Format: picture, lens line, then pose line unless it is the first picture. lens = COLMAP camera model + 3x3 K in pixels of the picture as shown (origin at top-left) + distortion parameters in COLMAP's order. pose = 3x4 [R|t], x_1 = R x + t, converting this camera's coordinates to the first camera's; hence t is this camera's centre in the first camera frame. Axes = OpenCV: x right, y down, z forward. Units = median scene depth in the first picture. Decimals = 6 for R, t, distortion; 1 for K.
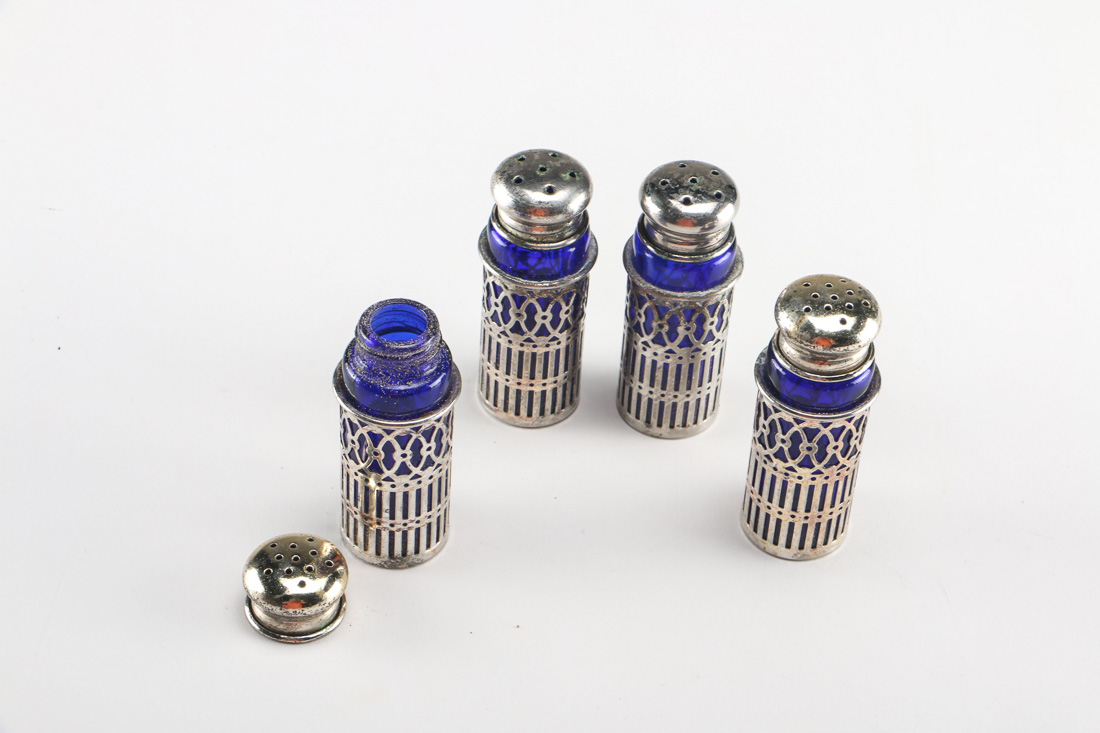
lens RADIAL K [[2582.0, 0, 545.1], [0, 2582.0, 367.8], [0, 0, 1]] dist [0.101041, 0.000000]
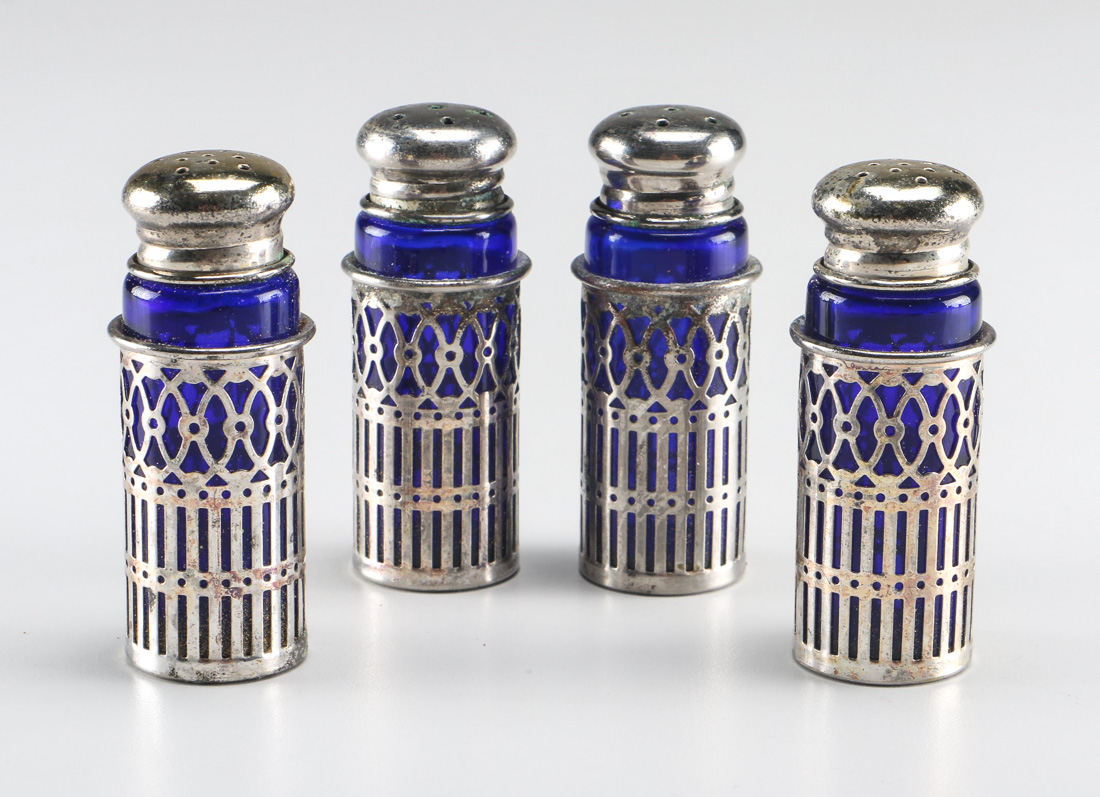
lens RADIAL K [[3434.3, 0, 552.2], [0, 3434.3, 396.8], [0, 0, 1]] dist [0.109056, 0.000000]
pose [[0.998660, -0.047892, 0.019627, 0.007534], [0.051555, 0.886881, -0.459112, 0.373082], [0.004581, 0.459508, 0.888162, 0.270353]]
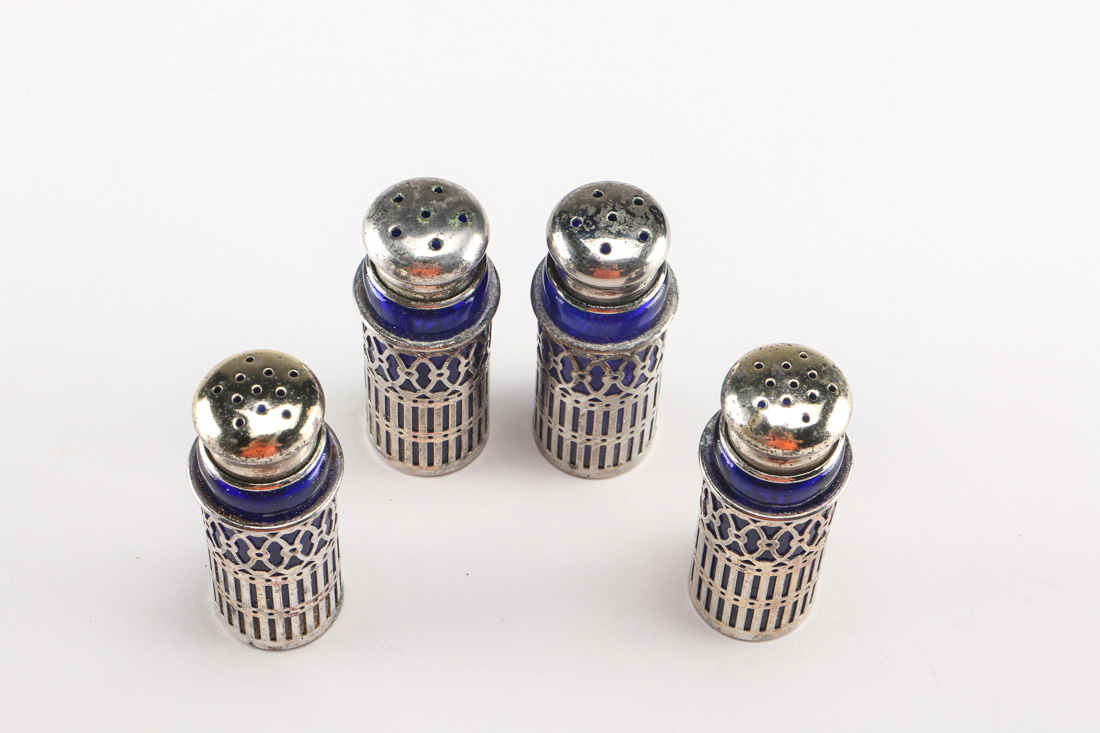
lens RADIAL K [[2582.0, 0, 550.9], [0, 2582.0, 367.7], [0, 0, 1]] dist [0.101041, 0.000000]
pose [[0.997710, -0.063703, 0.022712, 0.016518], [0.057351, 0.974911, 0.215080, -0.197711], [-0.035843, -0.213285, 0.976332, 0.197550]]
